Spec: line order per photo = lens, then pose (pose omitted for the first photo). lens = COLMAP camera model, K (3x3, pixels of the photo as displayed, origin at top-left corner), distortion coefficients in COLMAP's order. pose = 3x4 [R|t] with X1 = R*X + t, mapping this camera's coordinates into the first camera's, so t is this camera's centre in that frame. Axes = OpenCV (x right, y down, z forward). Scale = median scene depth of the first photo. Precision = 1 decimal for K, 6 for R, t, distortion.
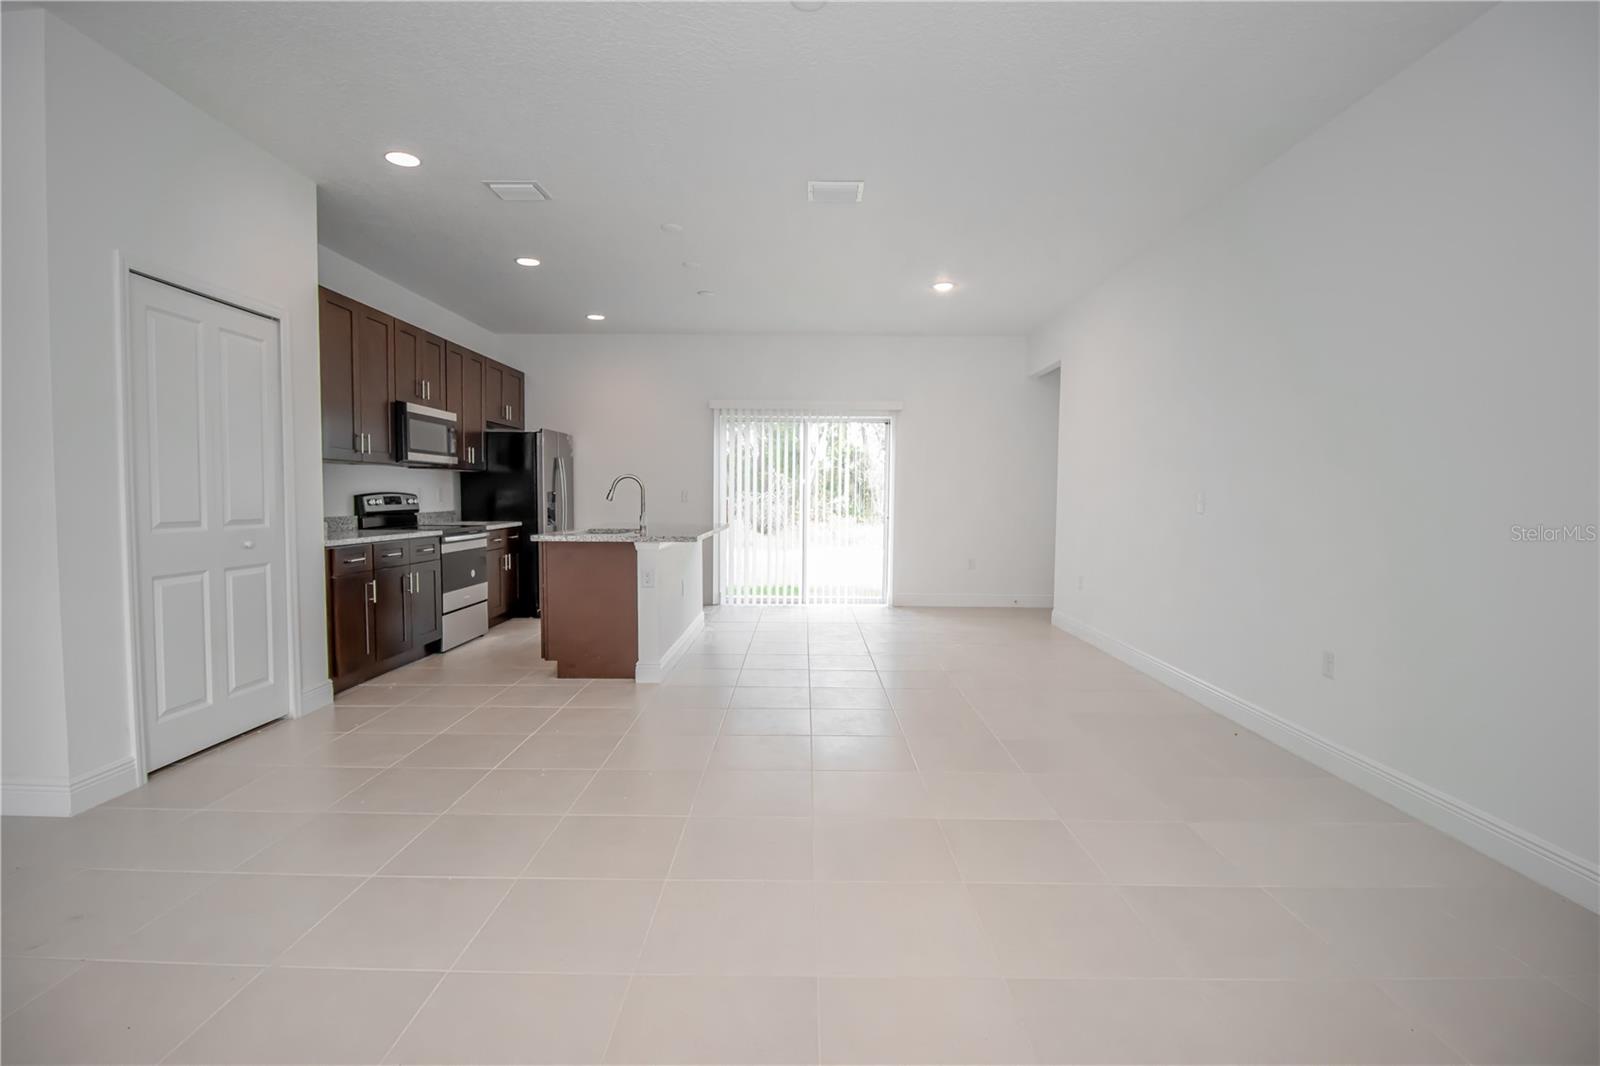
lens RADIAL K [[754.9, 0, 800.0], [0, 754.9, 533.0], [0, 0, 1]] dist [-0.000579, -0.000141]
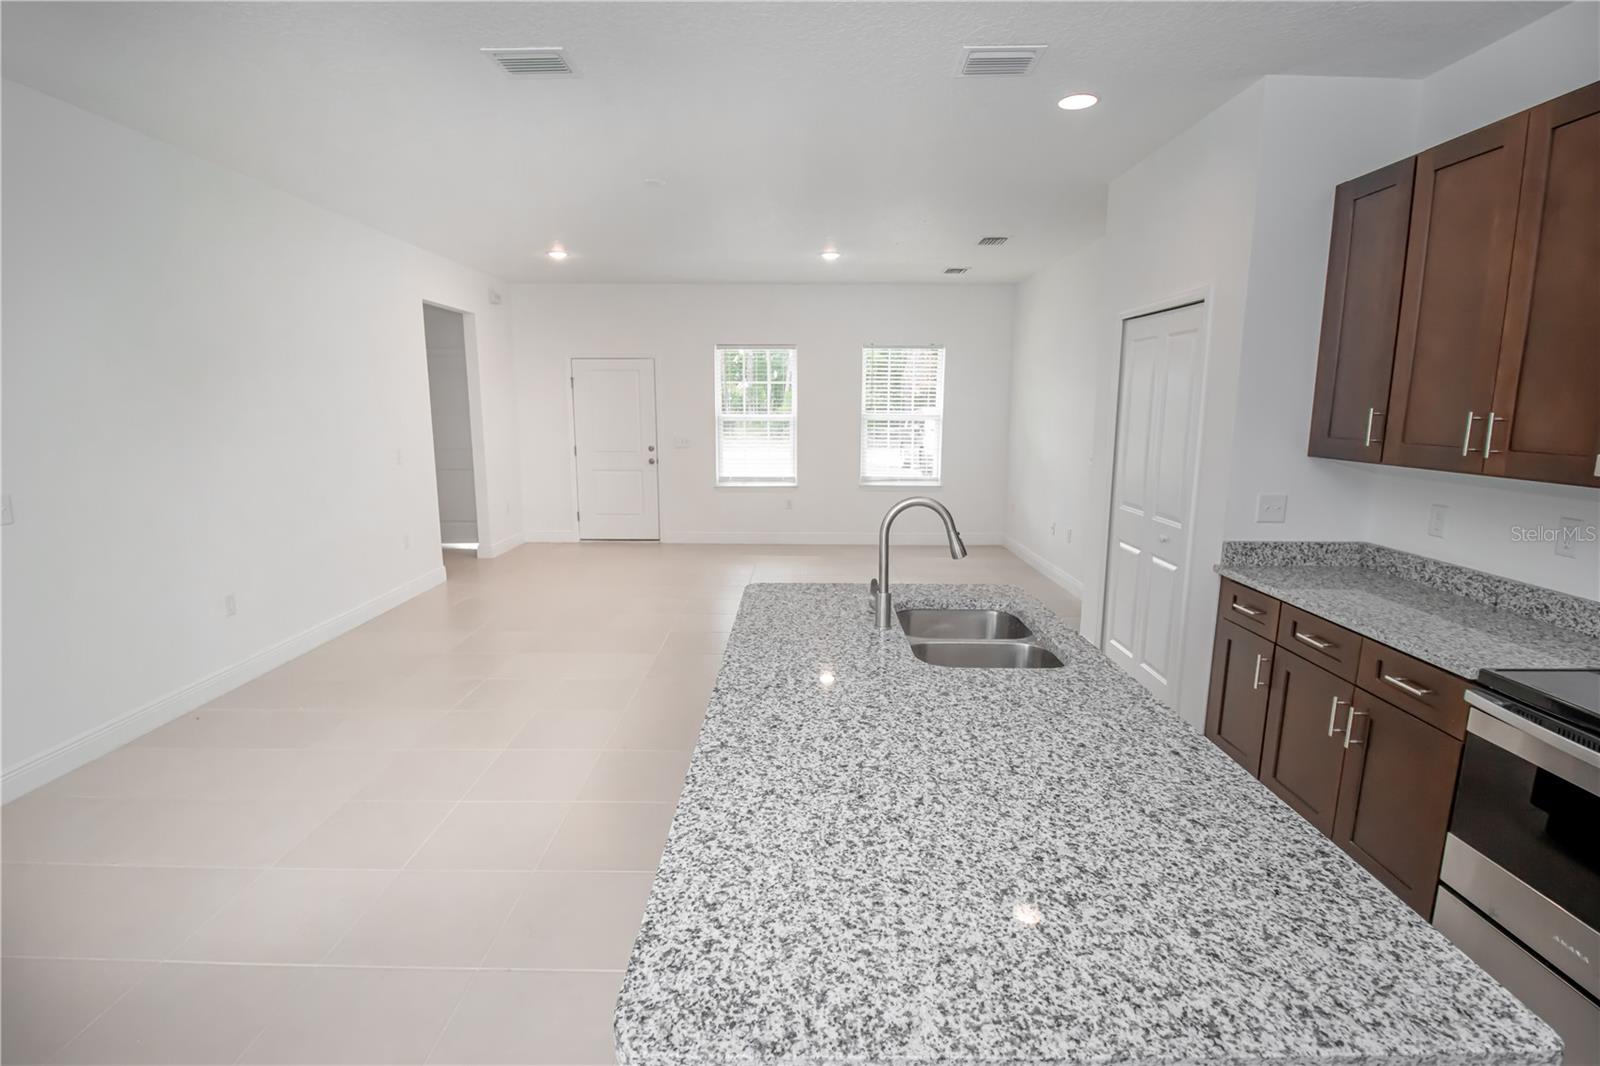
lens RADIAL K [[755.7, 0, 799.3], [0, 755.7, 539.0], [0, 0, 1]] dist [-0.002244, -0.012824]
pose [[-0.999925, -0.010464, -0.006430, -0.160584], [-0.011646, 0.974090, 0.225860, -0.154472], [0.003900, 0.225918, -0.974139, 1.457177]]
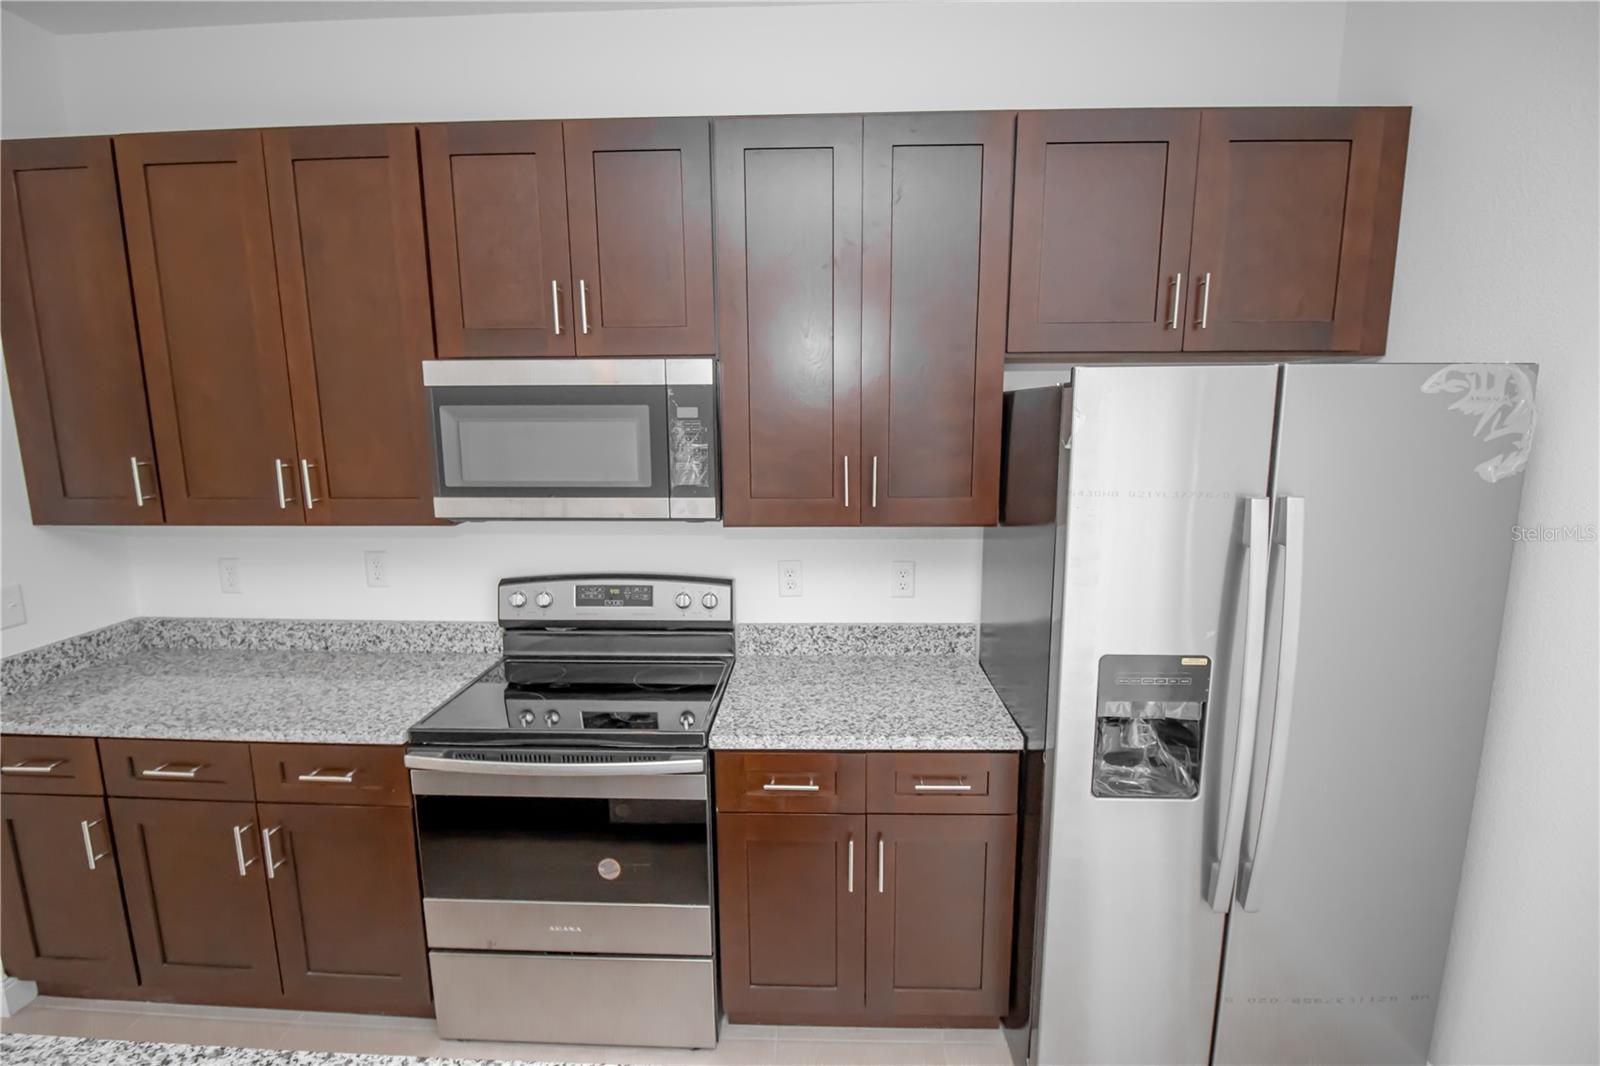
lens RADIAL K [[755.7, 0, 799.3], [0, 755.7, 539.0], [0, 0, 1]] dist [-0.002244, -0.012824]
pose [[-0.026545, 0.164930, -0.985948, -0.167407], [-0.048298, 0.984932, 0.166060, -0.170879], [0.998480, 0.052028, -0.018179, 1.291110]]
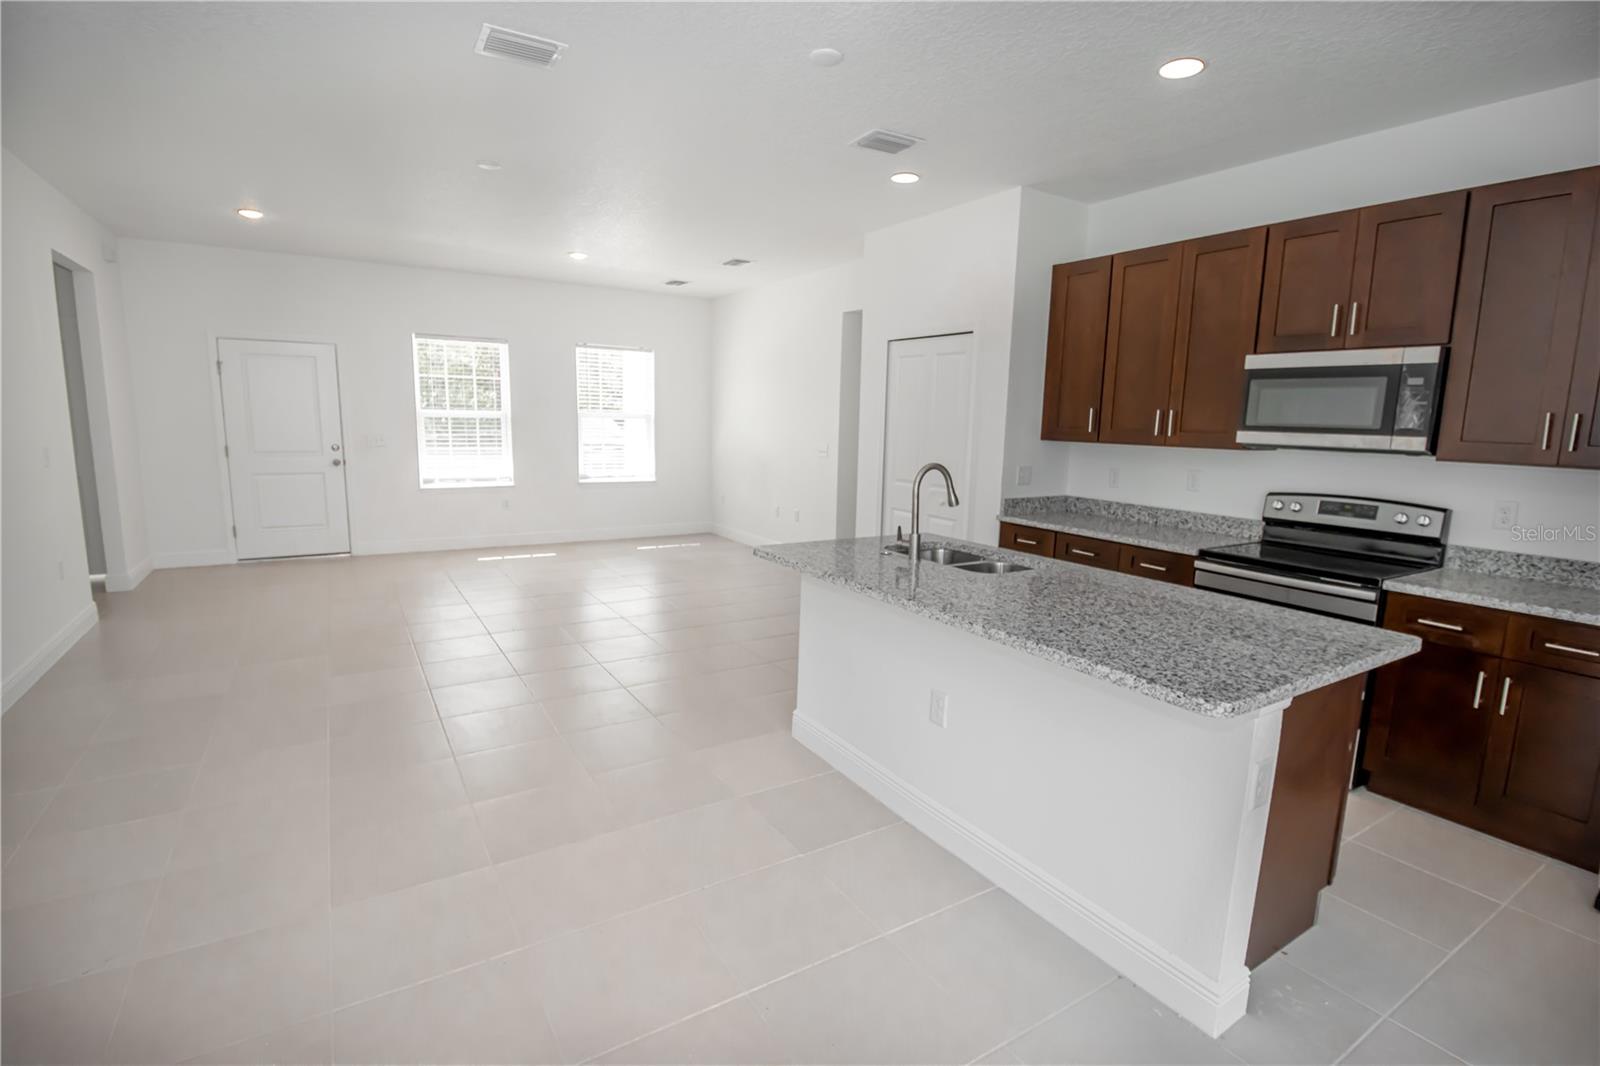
lens RADIAL K [[755.7, 0, 799.3], [0, 755.7, 539.0], [0, 0, 1]] dist [-0.002244, -0.012824]
pose [[-0.840715, 0.058927, -0.538262, 0.189981], [-0.057763, 0.978628, 0.197357, -0.133674], [0.538388, 0.197013, -0.819344, 1.476439]]
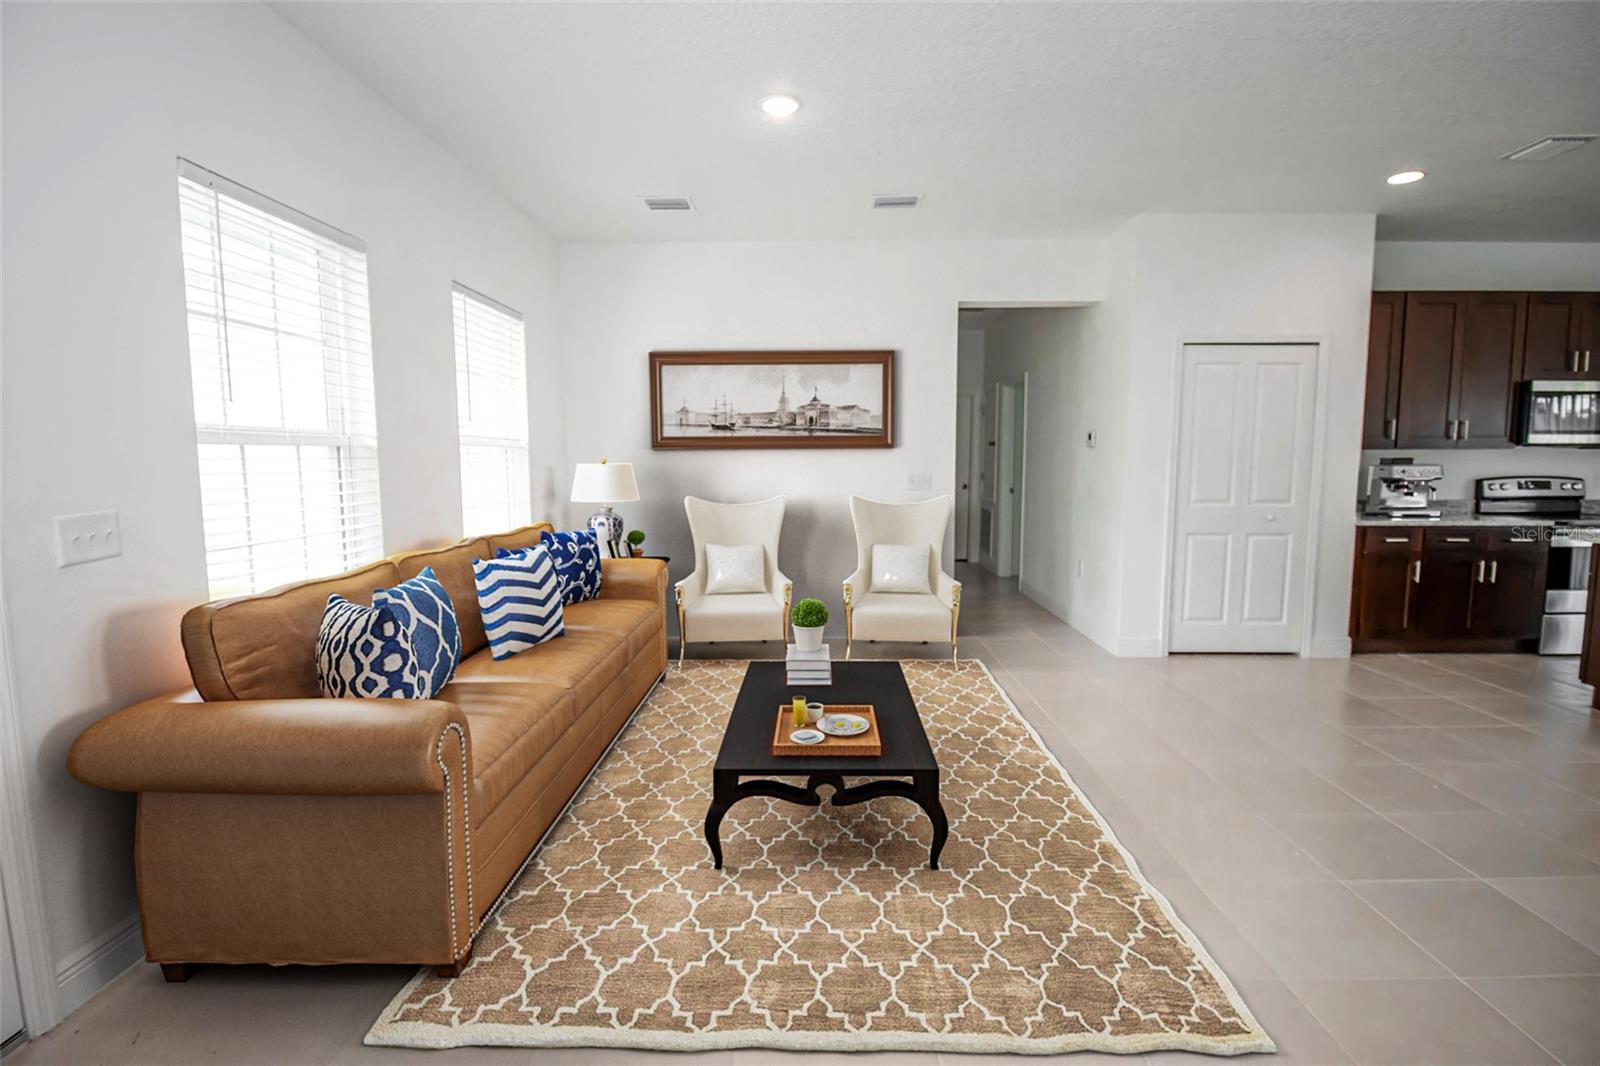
lens RADIAL K [[762.0, 0, 800.0], [0, 762.0, 533.0], [0, 0, 1]] dist [-0.001250, -0.012459]
pose [[-0.007946, 0.091872, -0.995739, 0.465817], [-0.047208, 0.994626, 0.092146, -0.031582], [0.998853, 0.047739, -0.003566, 0.116060]]
